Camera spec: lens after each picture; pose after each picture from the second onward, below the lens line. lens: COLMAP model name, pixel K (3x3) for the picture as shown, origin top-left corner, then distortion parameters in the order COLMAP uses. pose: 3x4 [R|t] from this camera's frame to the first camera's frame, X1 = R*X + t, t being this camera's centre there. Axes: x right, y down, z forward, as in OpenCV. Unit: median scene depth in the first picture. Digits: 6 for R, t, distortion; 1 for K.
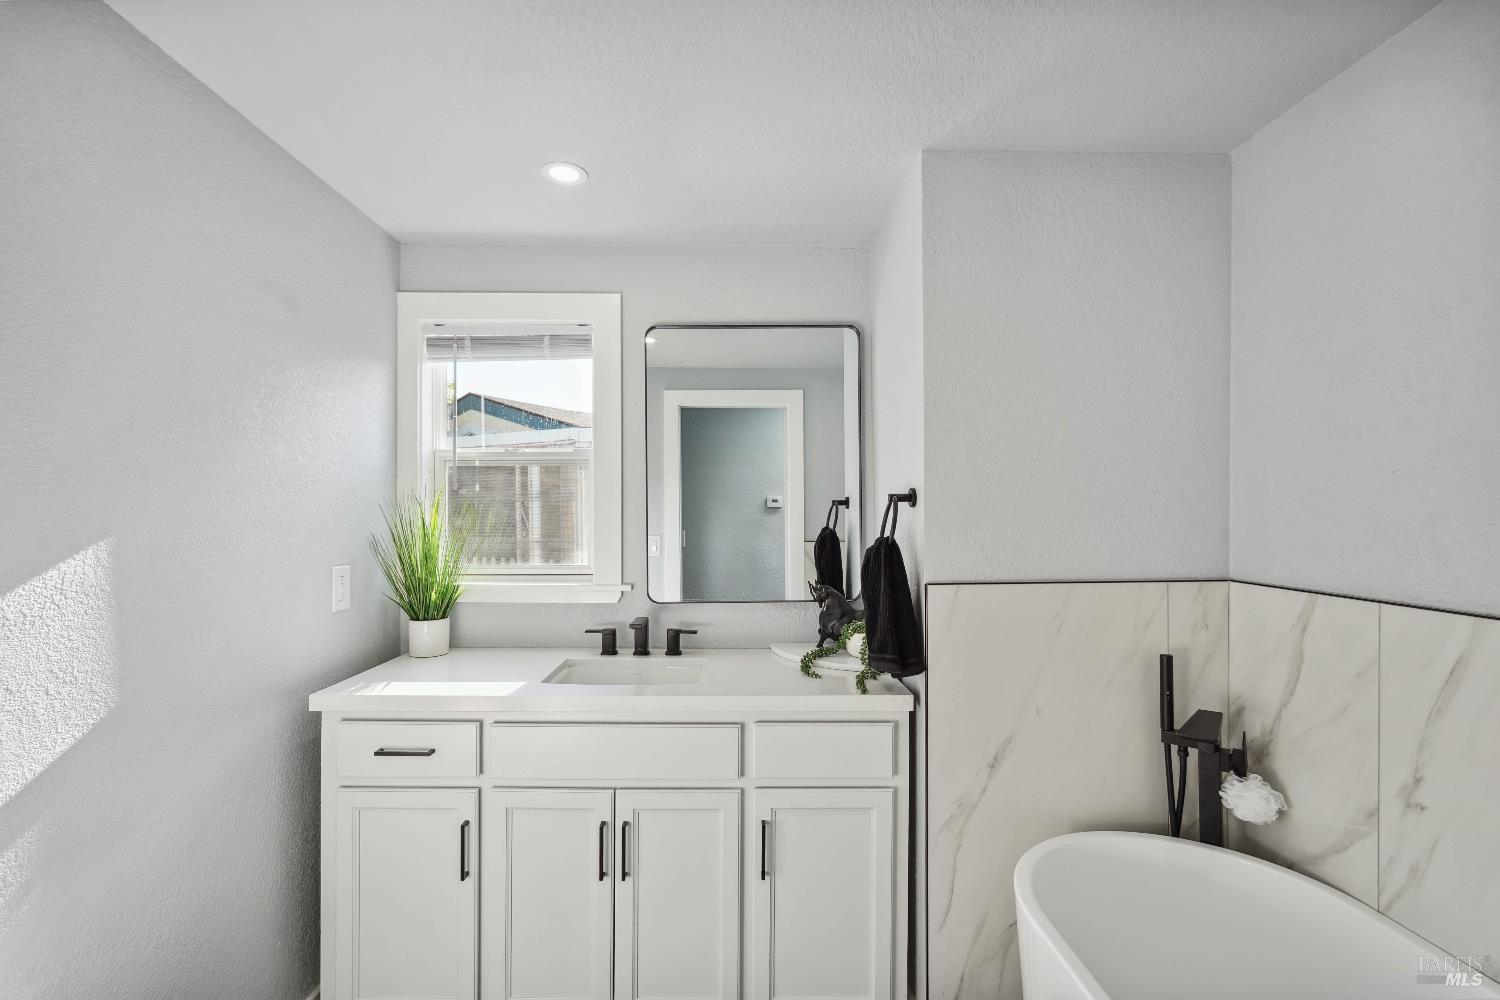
lens RADIAL K [[666.7, 0, 745.7], [0, 666.7, 506.9], [0, 0, 1]] dist [-0.014630, 0.008659]
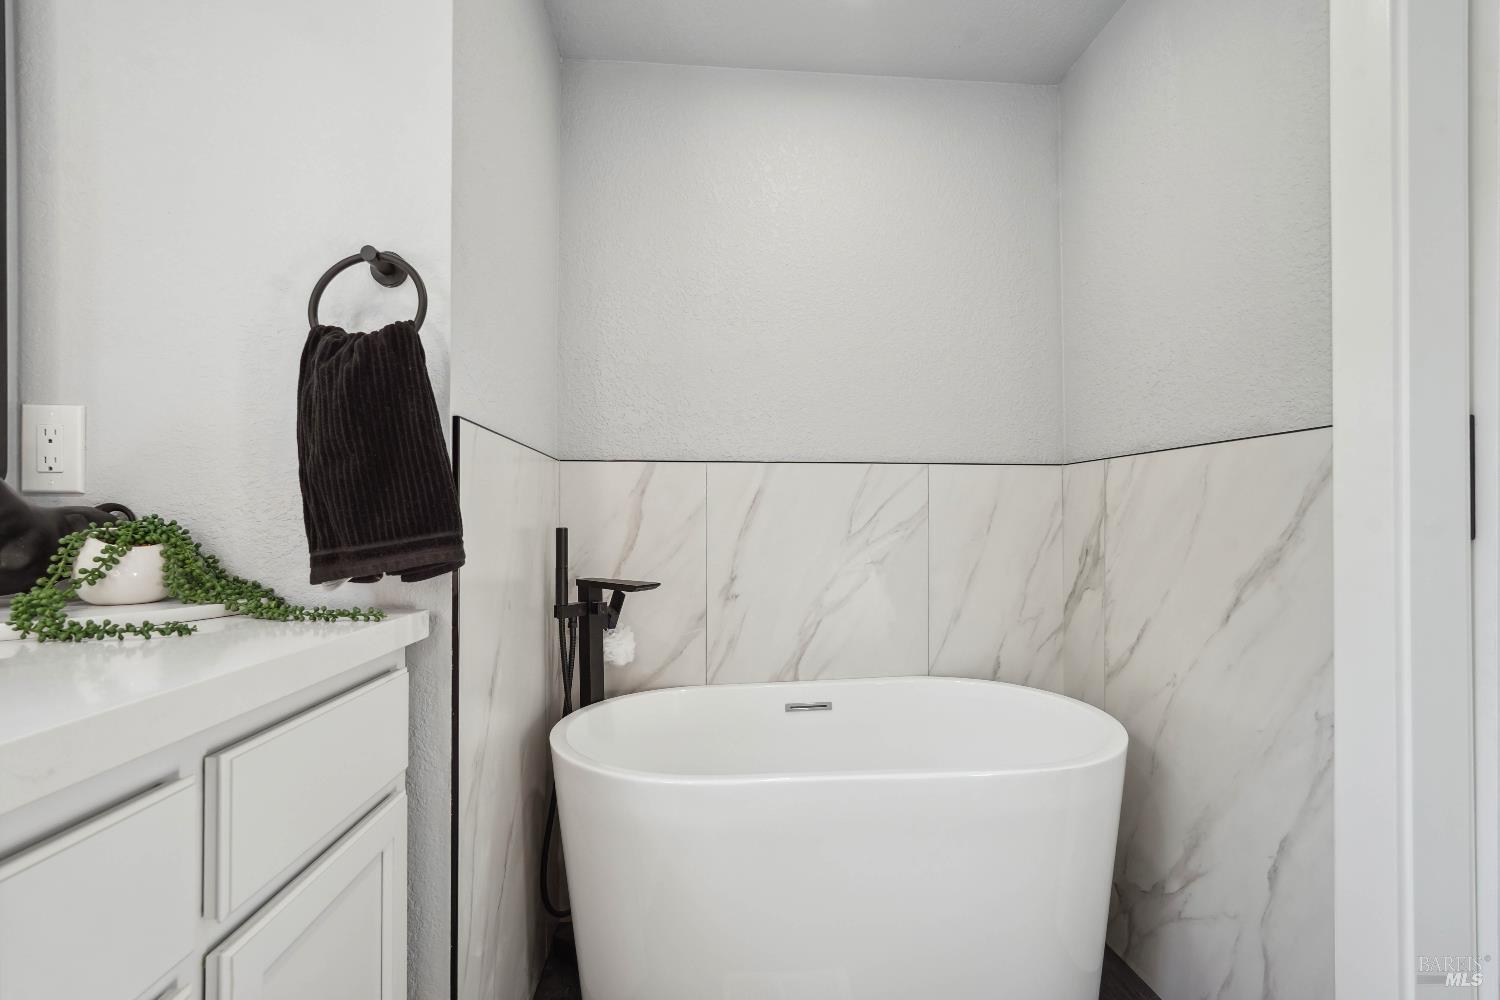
lens RADIAL K [[666.7, 0, 745.7], [0, 666.7, 506.9], [0, 0, 1]] dist [-0.014630, 0.008659]
pose [[-0.045011, 0.016306, 0.998853, -0.422927], [-0.005739, 0.999846, -0.016580, 0.251793], [-0.998970, -0.006479, -0.044910, 0.945474]]
